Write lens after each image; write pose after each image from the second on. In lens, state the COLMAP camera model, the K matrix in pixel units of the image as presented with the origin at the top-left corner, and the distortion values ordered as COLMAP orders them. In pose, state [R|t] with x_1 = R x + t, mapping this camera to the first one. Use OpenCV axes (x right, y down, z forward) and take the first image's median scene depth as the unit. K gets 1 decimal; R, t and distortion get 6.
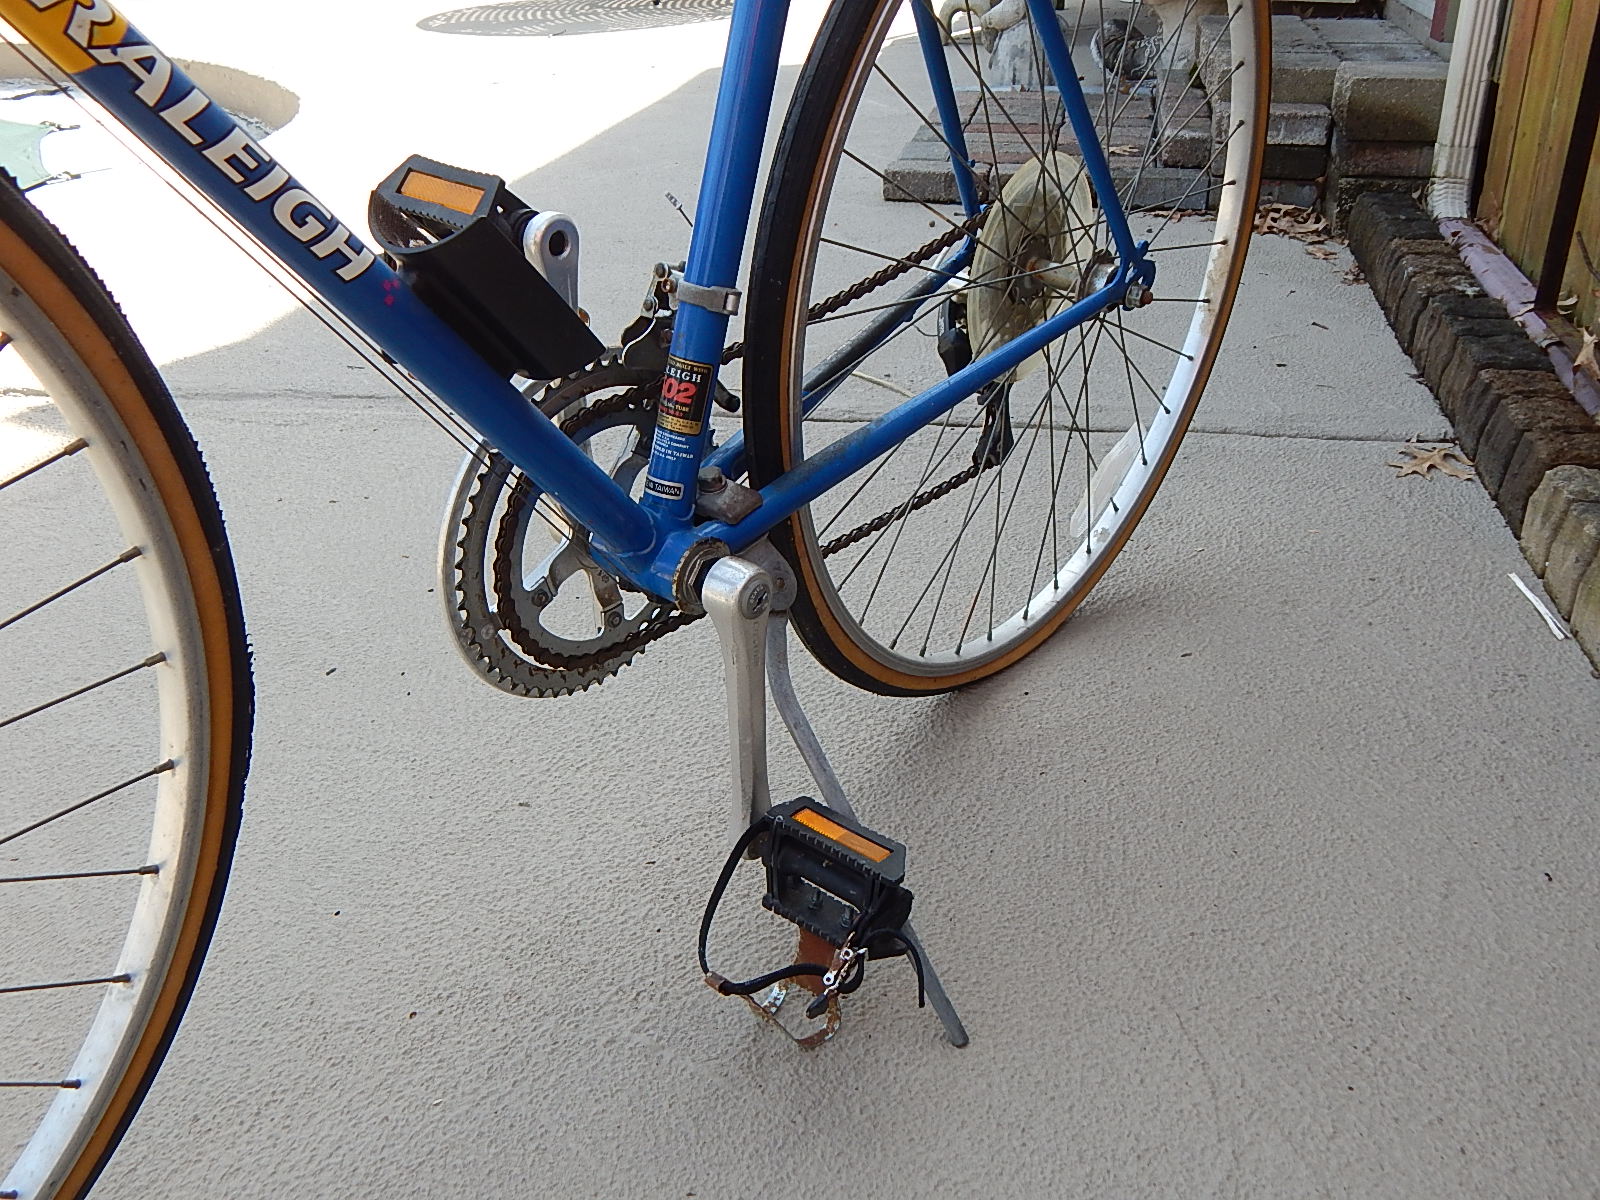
lens RADIAL K [[1451.3, 0, 800.0], [0, 1451.3, 600.0], [0, 0, 1]] dist [-0.013446, -0.007623]
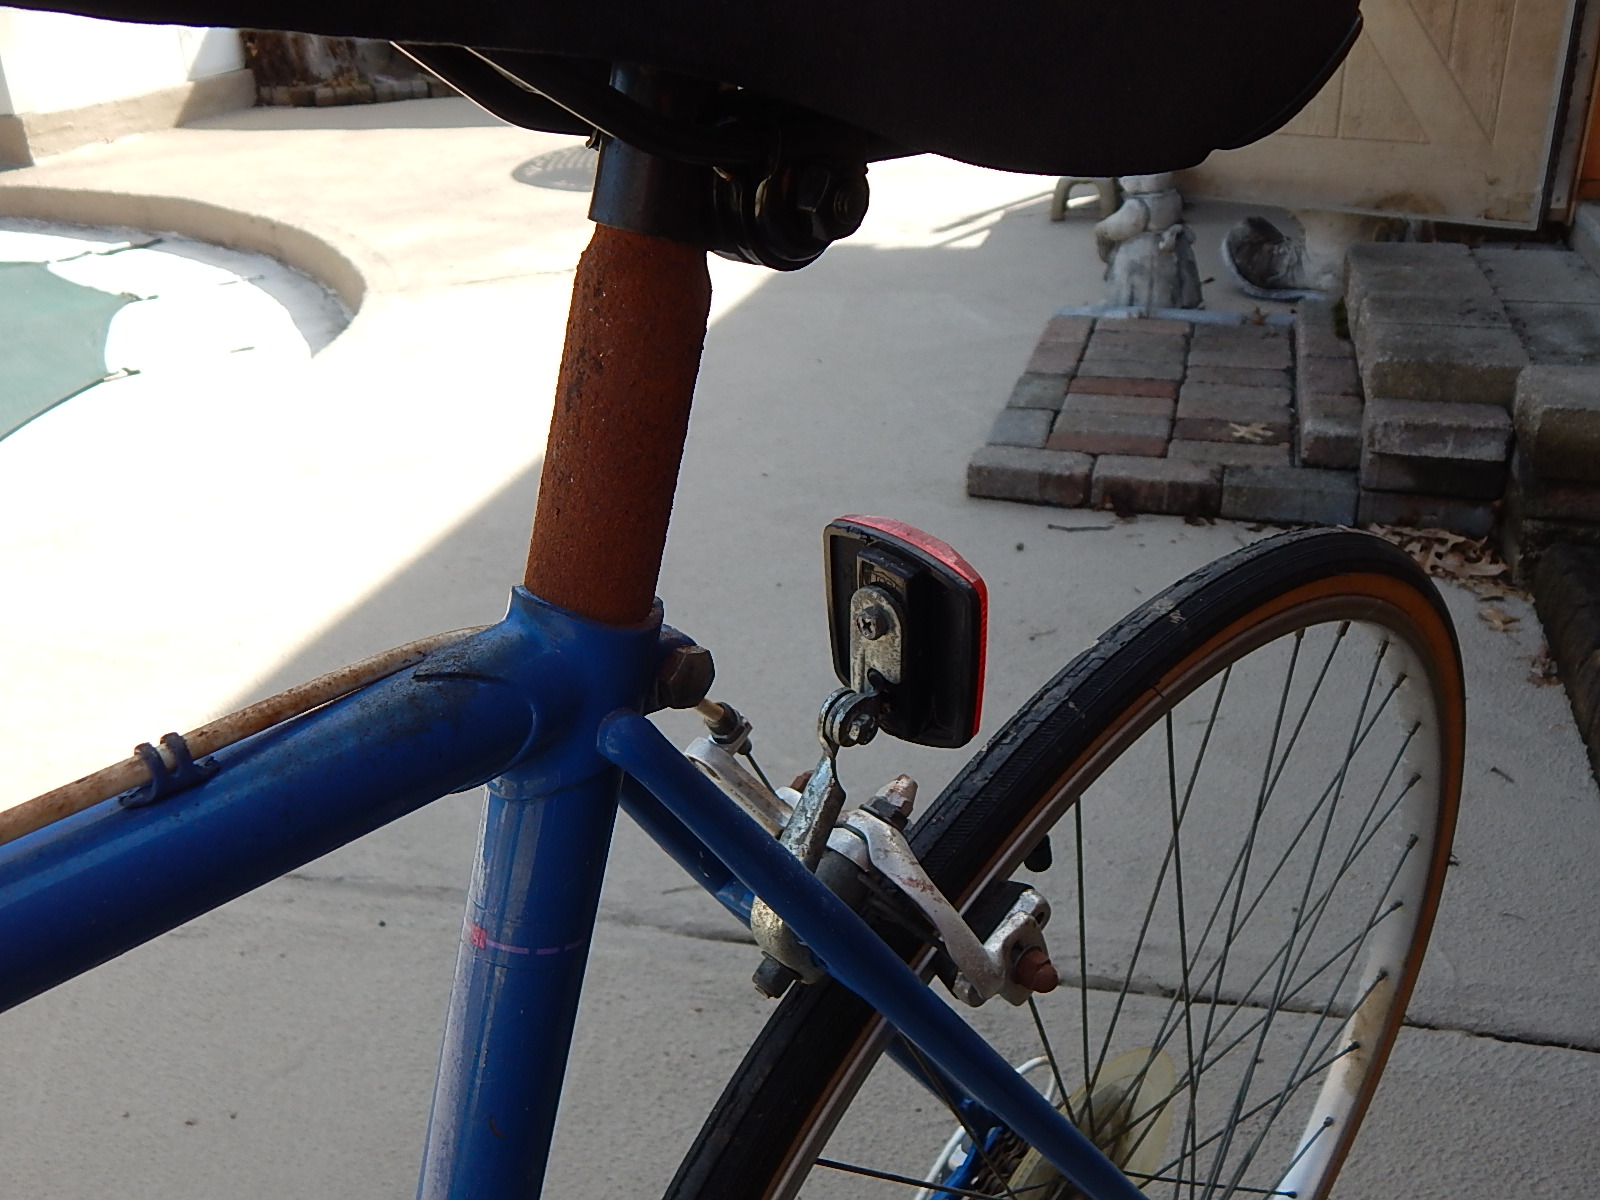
lens RADIAL K [[1436.2, 0, 820.6], [0, 1436.2, 606.3], [0, 0, 1]] dist [-0.000262, -0.032338]
pose [[0.996702, 0.014669, -0.079813, 0.043942], [-0.016396, 0.999645, -0.021022, -0.210598], [0.079476, 0.022261, 0.996588, 0.163860]]
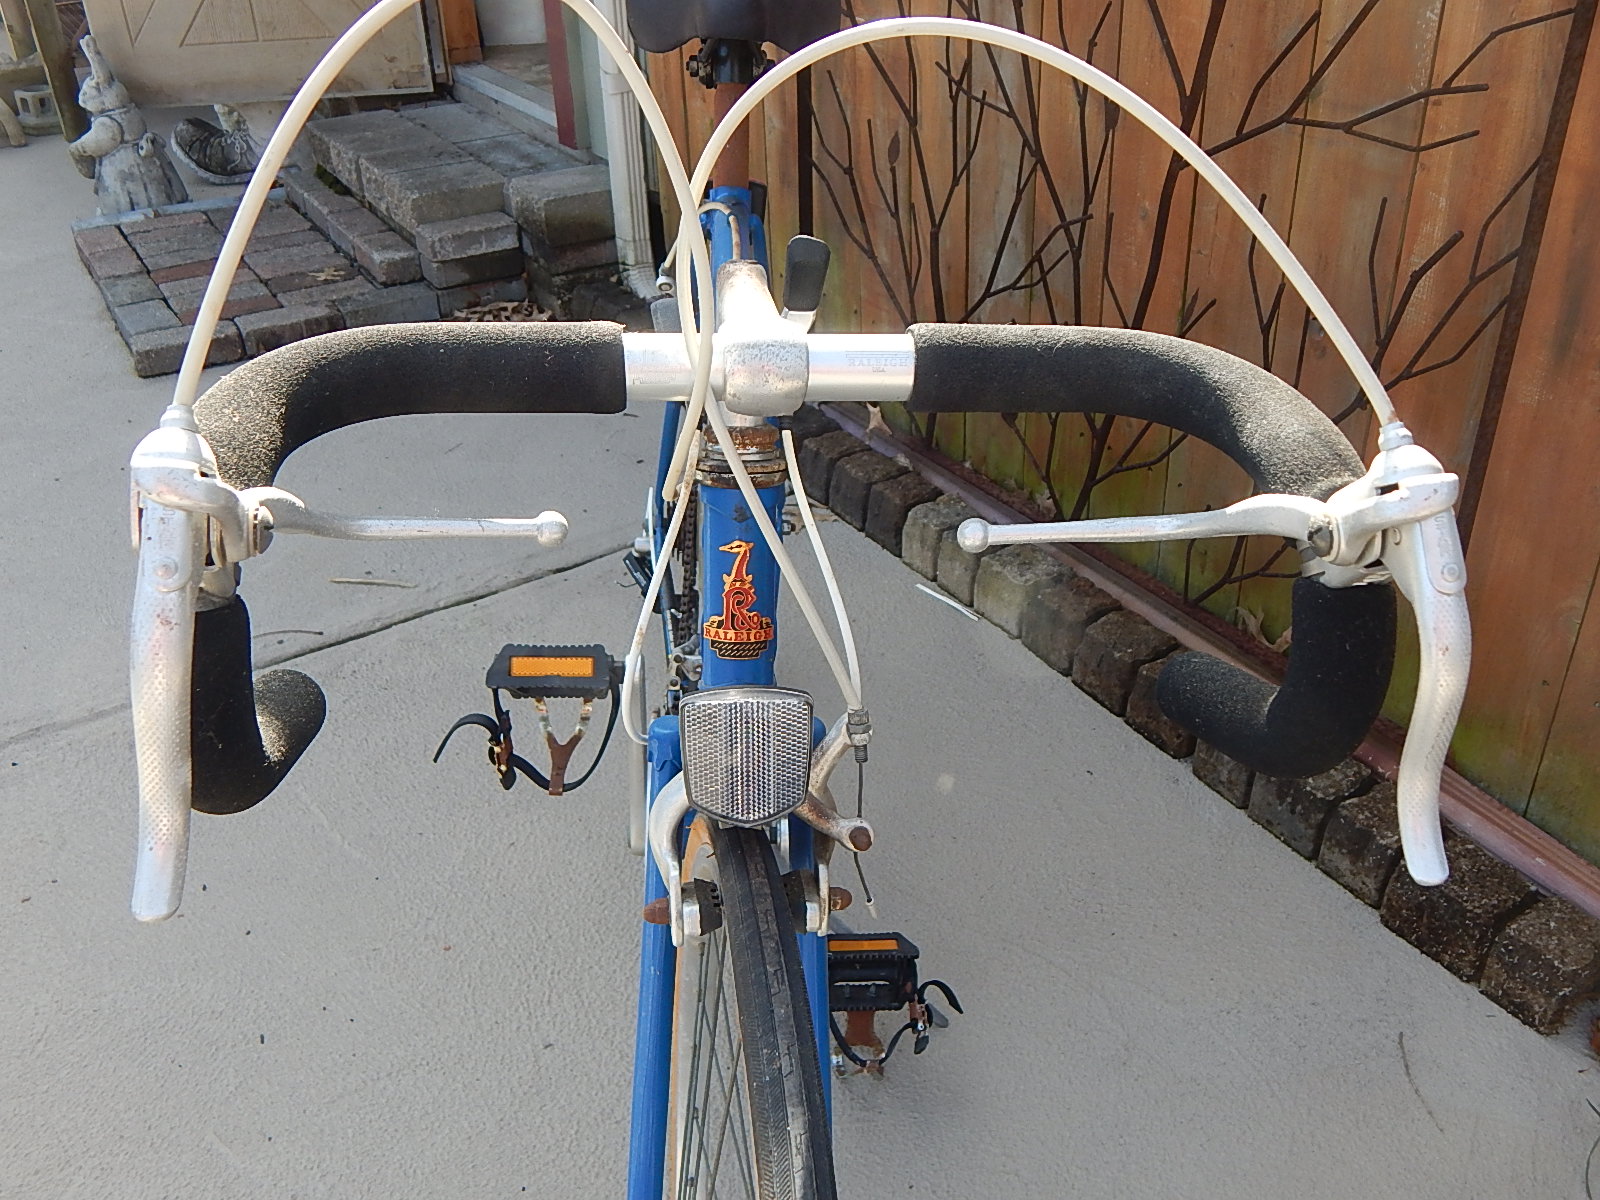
lens RADIAL K [[1436.2, 0, 820.6], [0, 1436.2, 606.3], [0, 0, 1]] dist [-0.000262, -0.032338]
pose [[0.723662, -0.359844, 0.588919, -0.270416], [0.324485, 0.930517, 0.169843, -0.157922], [-0.609116, 0.068187, 0.790144, -0.081397]]
